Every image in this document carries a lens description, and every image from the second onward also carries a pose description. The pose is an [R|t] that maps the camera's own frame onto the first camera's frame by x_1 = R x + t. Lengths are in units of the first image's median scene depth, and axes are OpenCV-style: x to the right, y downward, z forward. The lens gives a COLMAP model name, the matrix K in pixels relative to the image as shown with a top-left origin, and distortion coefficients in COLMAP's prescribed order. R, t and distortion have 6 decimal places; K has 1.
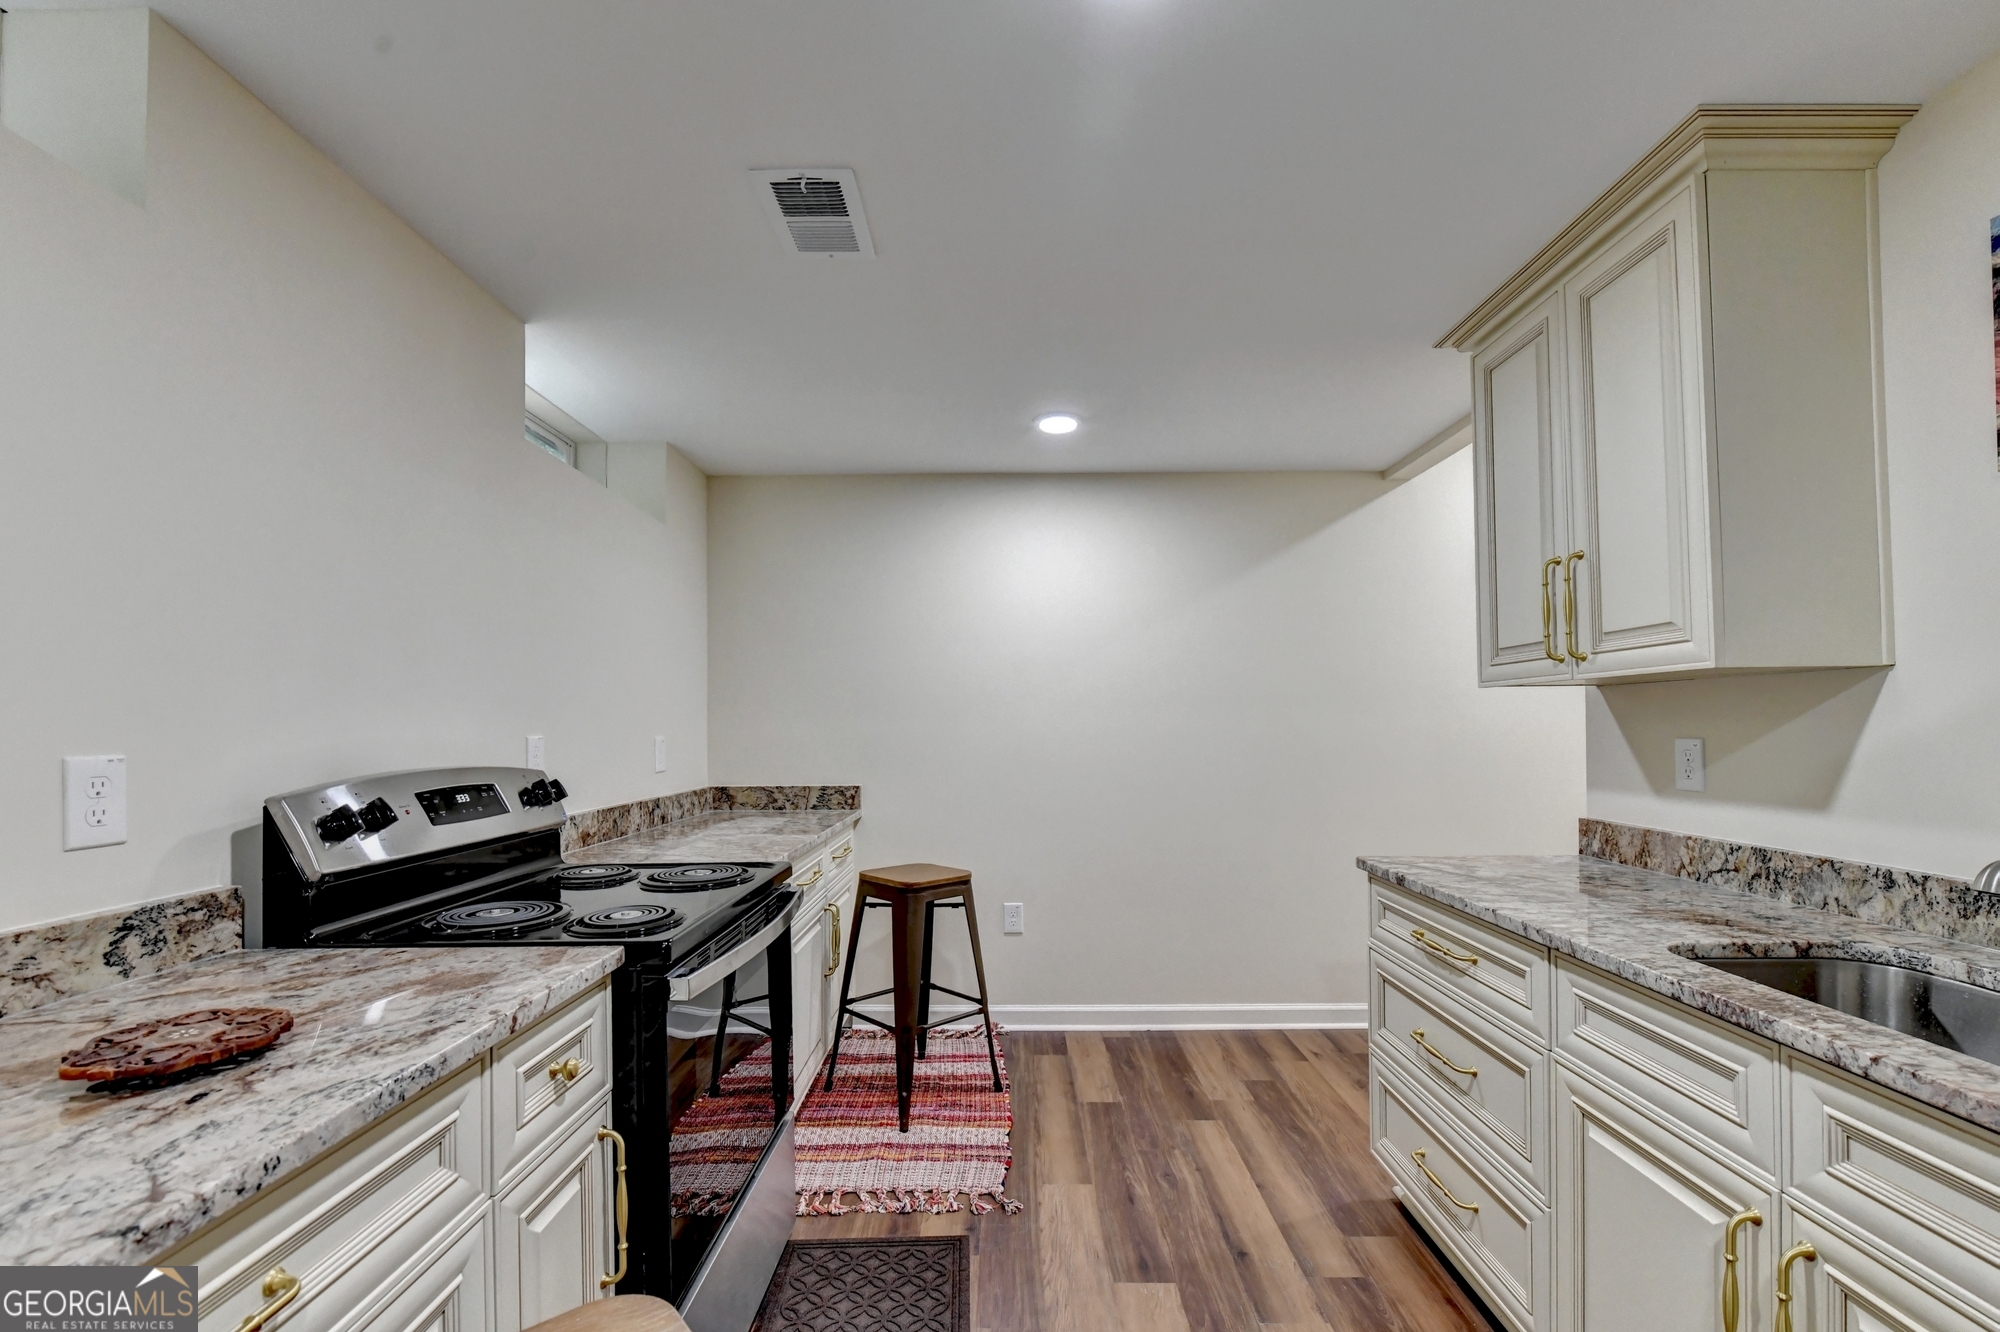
lens RADIAL K [[841.0, 0, 999.6], [0, 841.0, 708.1], [0, 0, 1]] dist [-0.001905, -0.000402]
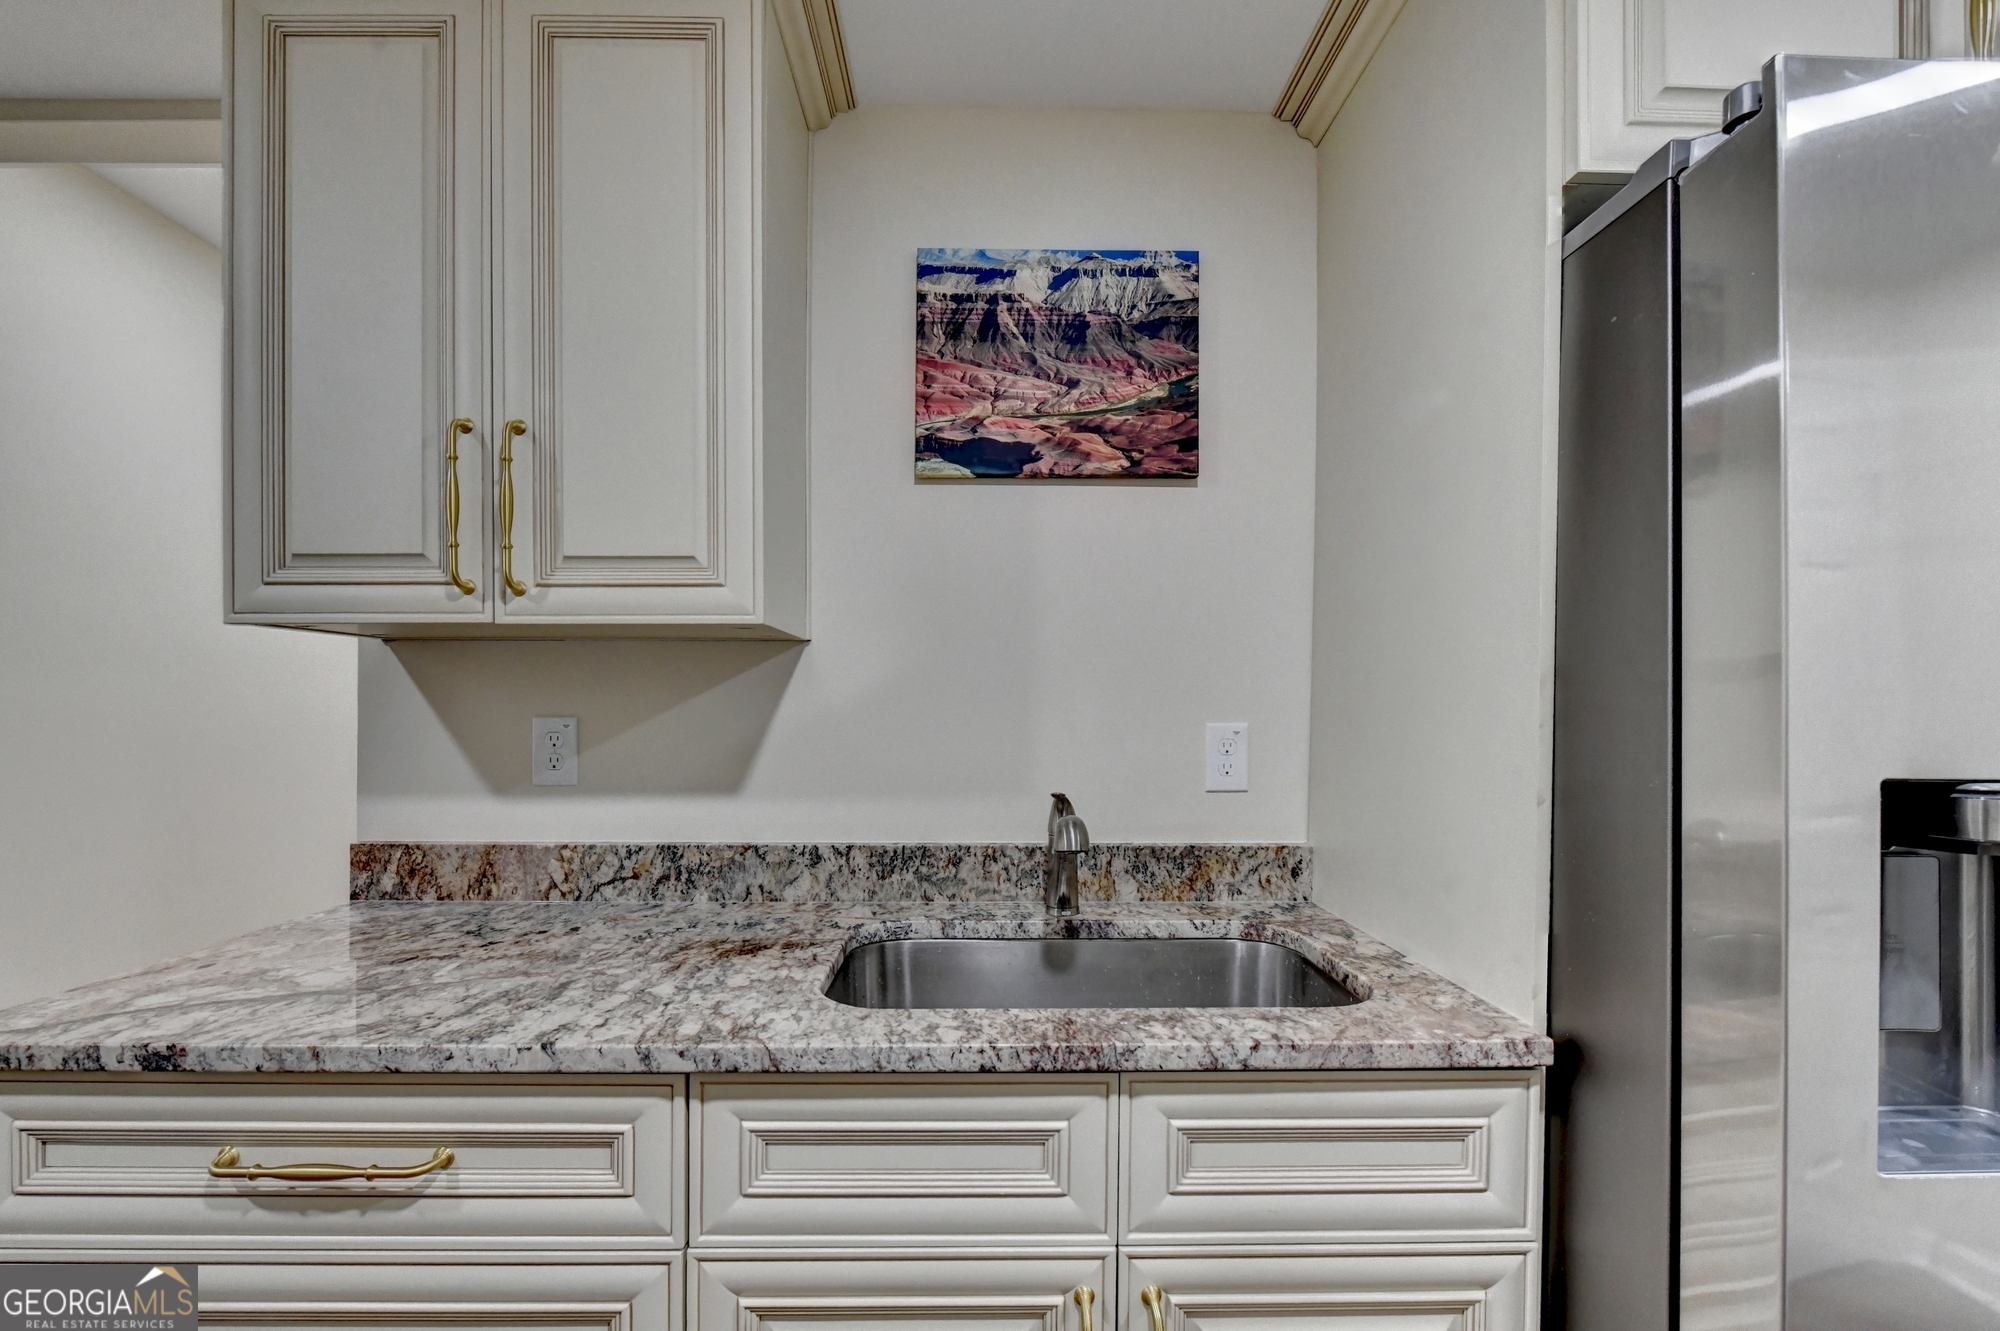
lens RADIAL K [[824.5, 0, 998.4], [0, 824.5, 712.0], [0, 0, 1]] dist [-0.008076, -0.000652]
pose [[-0.031820, 0.000598, 0.999493, 0.073112], [-0.023355, 0.999726, -0.001342, 0.028927], [-0.999221, -0.023386, -0.031798, 0.768558]]
